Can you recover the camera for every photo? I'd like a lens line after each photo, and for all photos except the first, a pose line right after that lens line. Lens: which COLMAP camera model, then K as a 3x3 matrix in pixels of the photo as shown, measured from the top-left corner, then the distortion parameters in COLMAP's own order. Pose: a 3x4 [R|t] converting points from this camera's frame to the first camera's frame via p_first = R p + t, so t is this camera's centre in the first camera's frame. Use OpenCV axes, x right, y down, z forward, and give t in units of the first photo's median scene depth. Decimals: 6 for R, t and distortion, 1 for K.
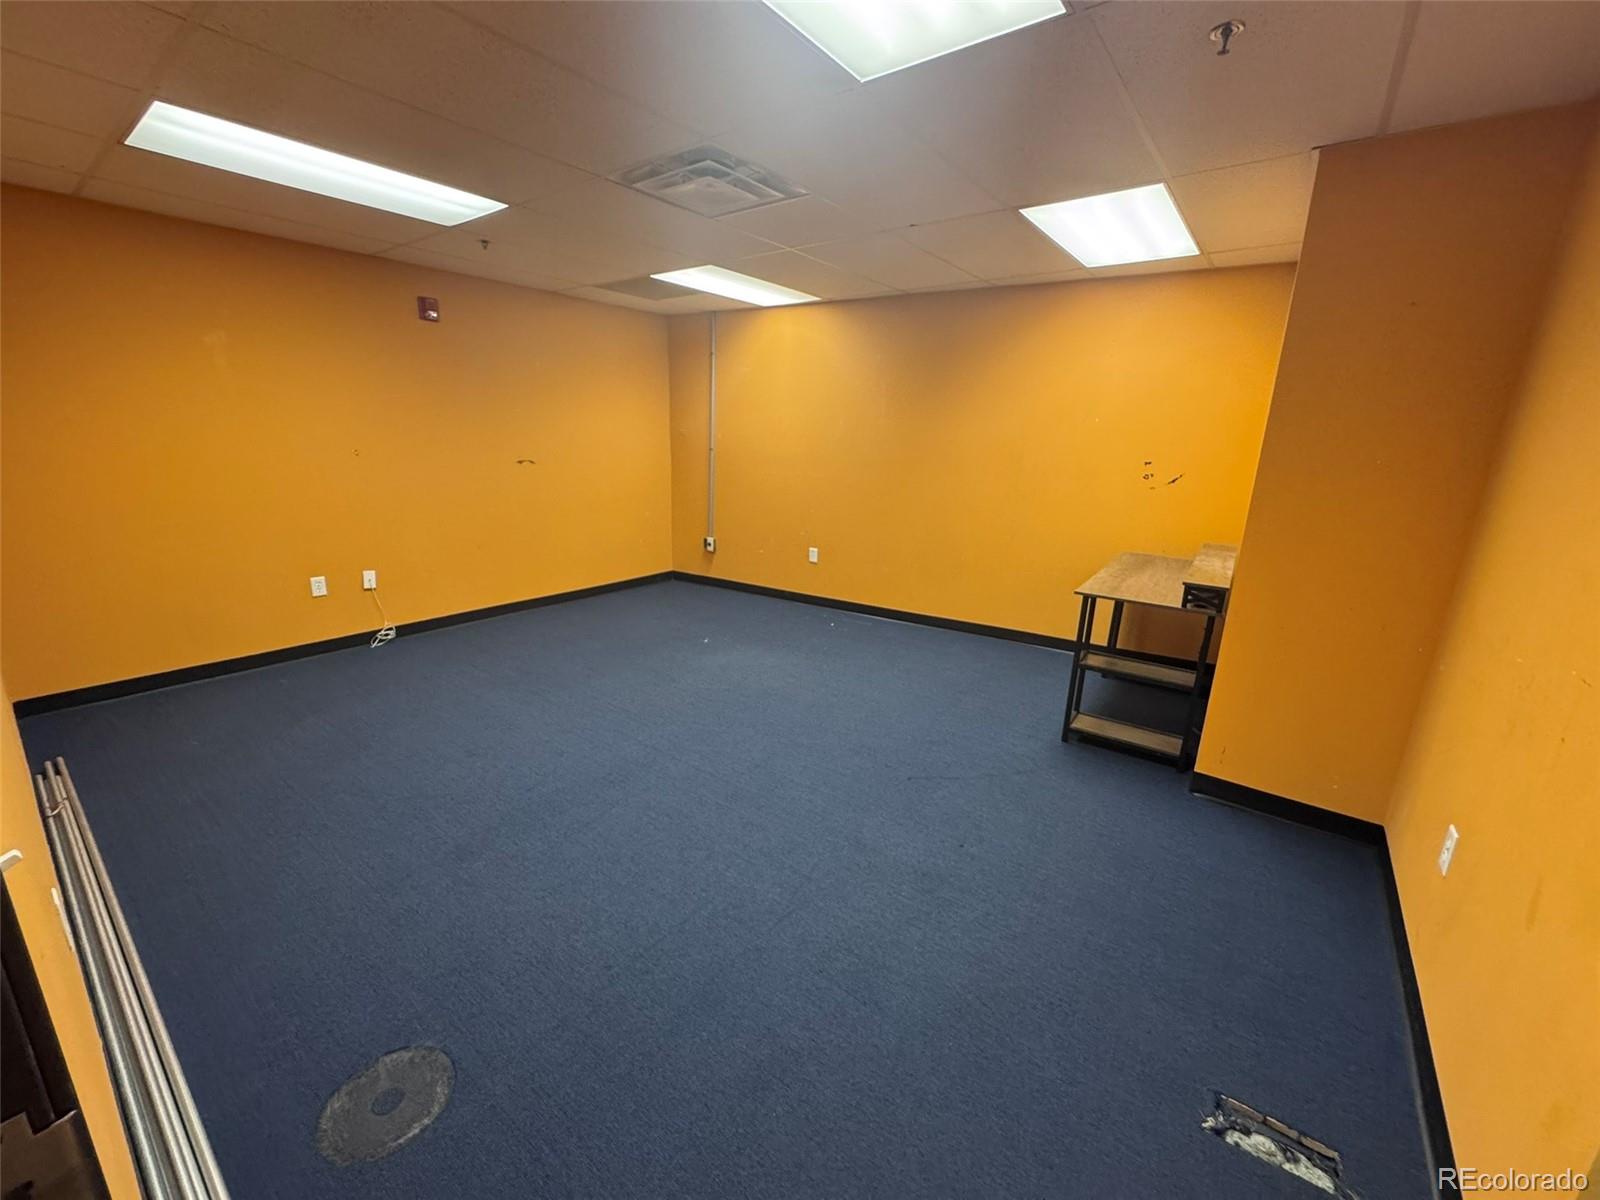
lens RADIAL K [[648.1, 0, 800.0], [0, 648.1, 600.0], [0, 0, 1]] dist [-0.001198, -0.000145]
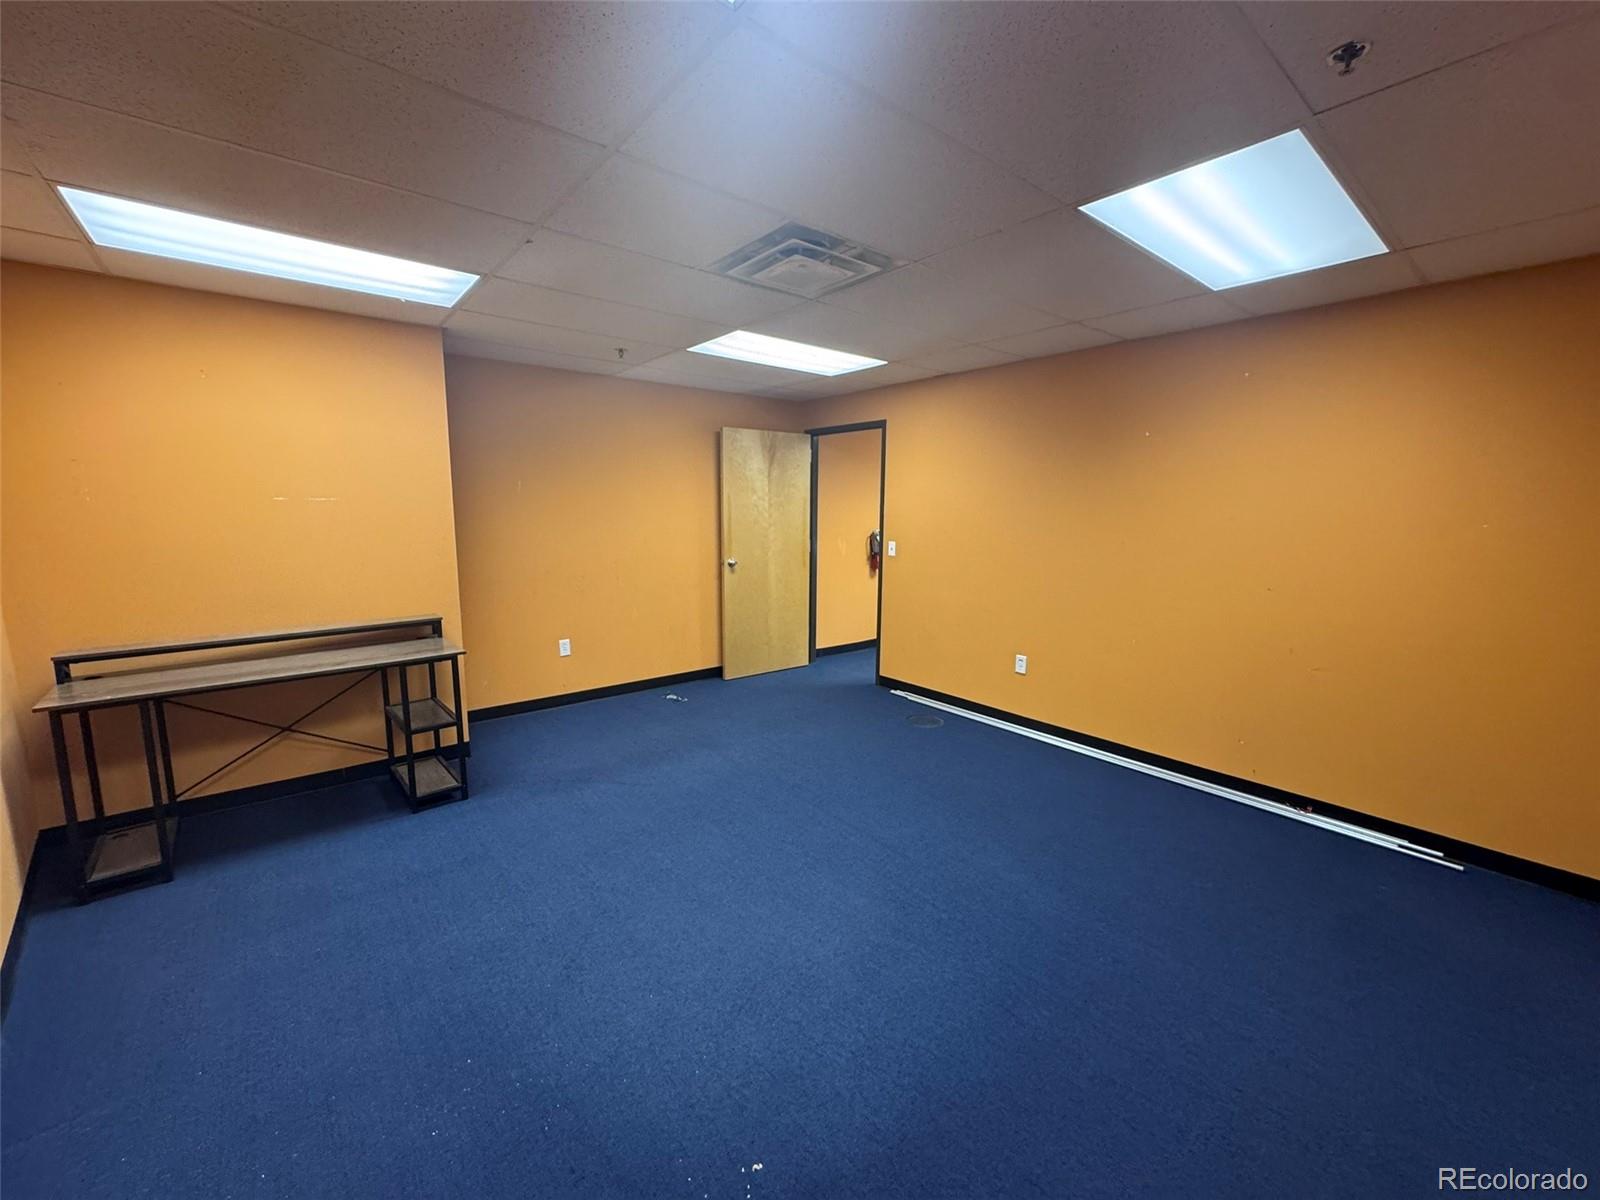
lens RADIAL K [[648.1, 0, 800.0], [0, 648.1, 600.0], [0, 0, 1]] dist [-0.001198, -0.000145]
pose [[0.972956, 0.007633, -0.230864, 0.129574], [-0.035035, 0.992768, -0.114824, -0.042944], [0.228318, 0.119807, 0.966187, 0.177329]]
